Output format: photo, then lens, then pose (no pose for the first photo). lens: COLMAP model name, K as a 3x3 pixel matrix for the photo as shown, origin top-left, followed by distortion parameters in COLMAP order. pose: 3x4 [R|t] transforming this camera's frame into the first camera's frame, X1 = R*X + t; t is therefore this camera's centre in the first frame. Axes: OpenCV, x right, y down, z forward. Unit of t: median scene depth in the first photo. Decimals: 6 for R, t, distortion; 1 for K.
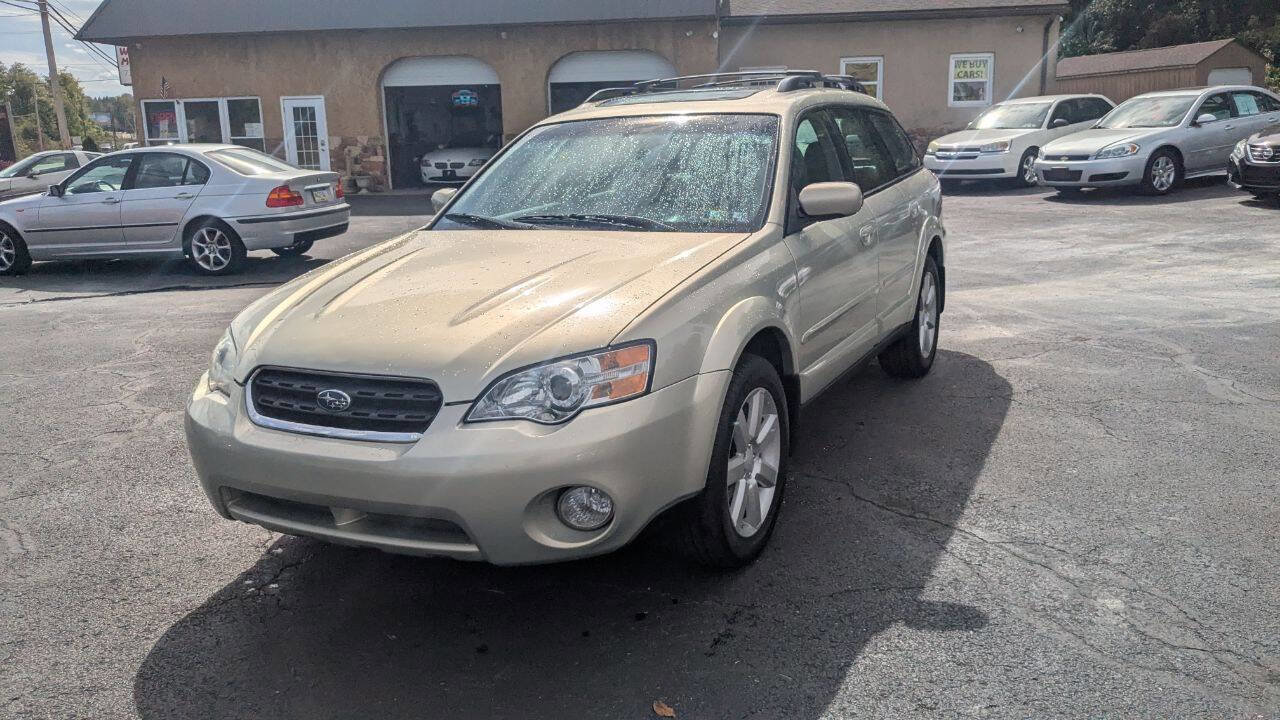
lens RADIAL K [[1013.1, 0, 663.3], [0, 1013.1, 365.8], [0, 0, 1]] dist [0.045449, -0.067380]
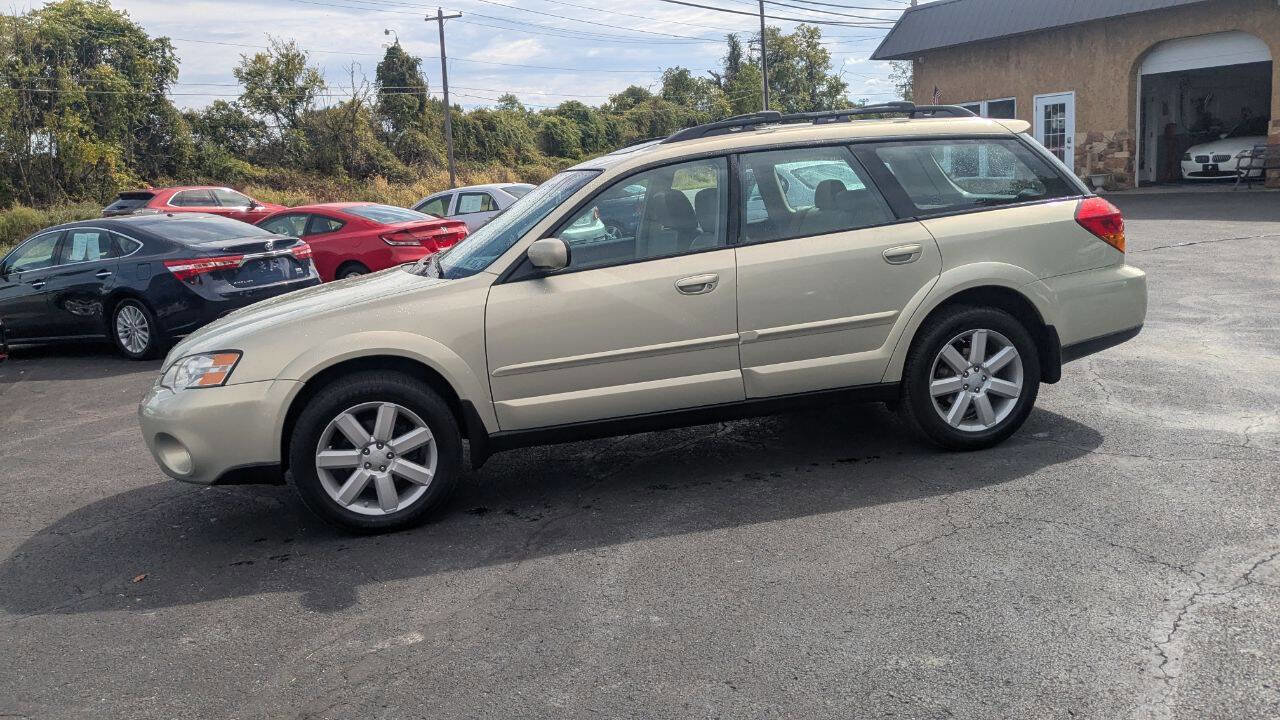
lens RADIAL K [[1020.4, 0, 593.2], [0, 1020.4, 363.2], [0, 0, 1]] dist [0.050023, -0.075271]
pose [[0.612169, 0.124186, -0.780914, 0.823476], [-0.118477, 0.990847, 0.064695, -0.092646], [0.781800, 0.052916, 0.621279, 0.264856]]
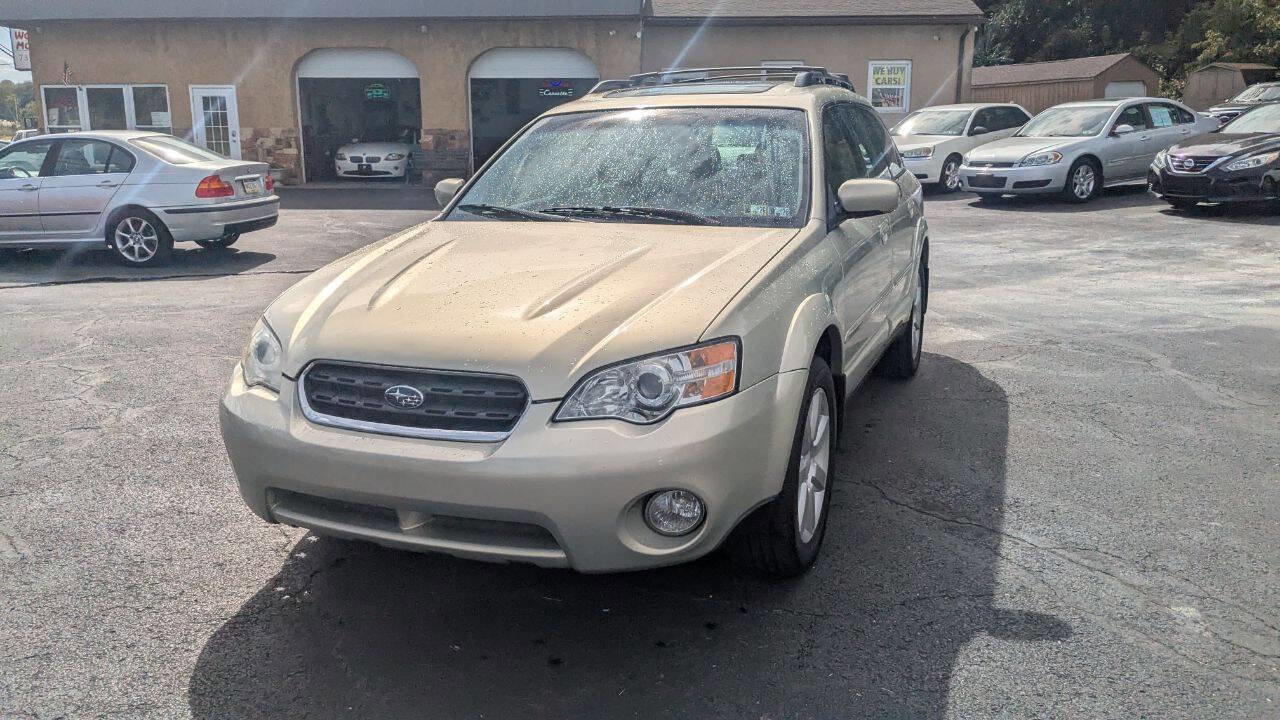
lens RADIAL K [[1011.3, 0, 614.3], [0, 1011.3, 359.6], [0, 0, 1]] dist [0.057989, -0.091815]
pose [[0.998413, 0.010553, 0.055323, -0.101045], [-0.010212, 0.999927, -0.006442, 0.001818], [-0.055387, 0.005867, 0.998448, 0.027332]]
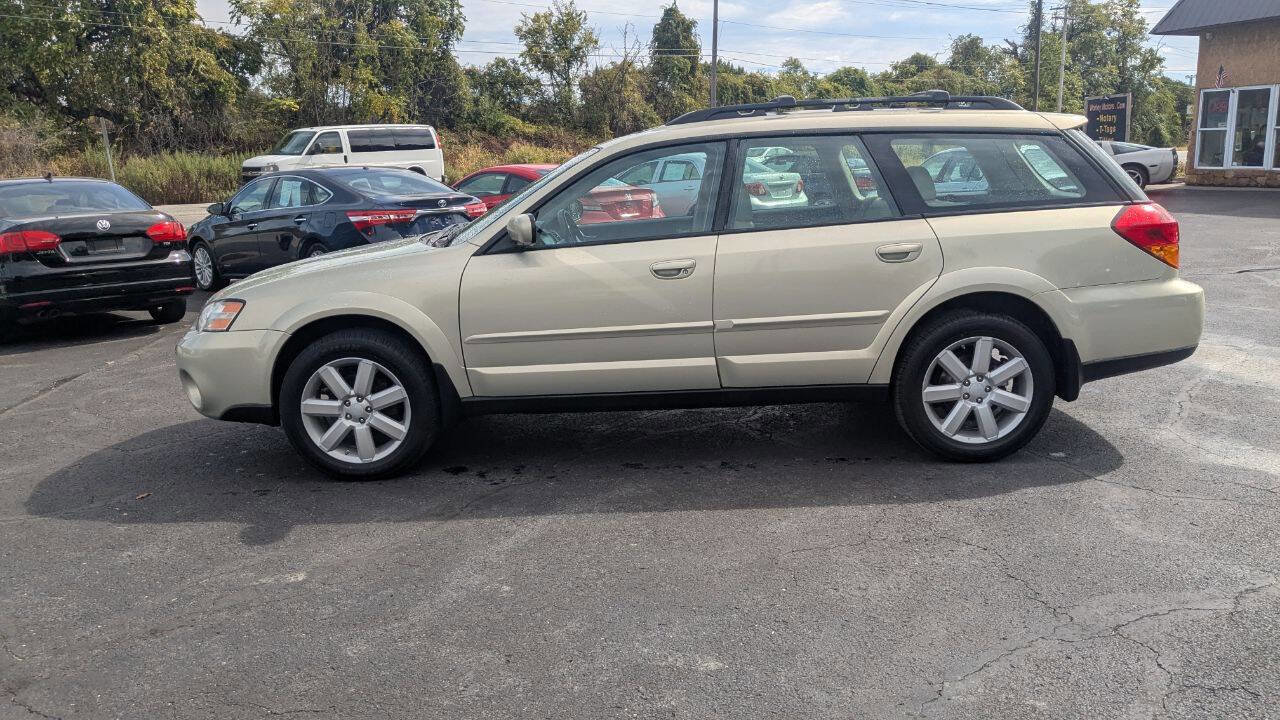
lens RADIAL K [[1016.7, 0, 656.2], [0, 1016.7, 377.8], [0, 0, 1]] dist [0.045847, -0.083439]
pose [[0.431118, 0.209124, -0.877727, 0.967055], [-0.183489, 0.972764, 0.141642, -0.144472], [0.883441, 0.099989, 0.457748, 0.474836]]
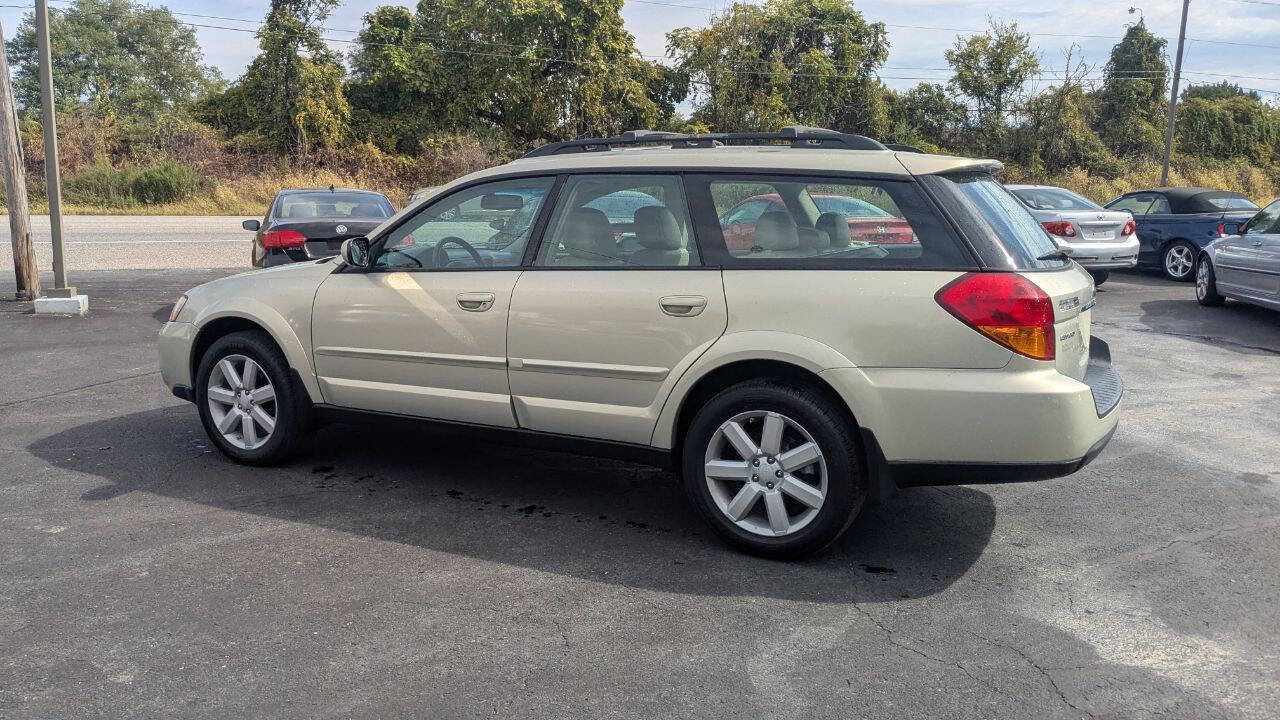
lens RADIAL K [[1012.9, 0, 609.4], [0, 1012.9, 357.9], [0, 0, 1]] dist [0.037194, -0.059451]
pose [[-0.038547, 0.196842, -0.979677, 1.041044], [-0.225384, 0.953429, 0.200436, -0.269525], [0.973507, 0.228529, 0.007613, 1.001195]]
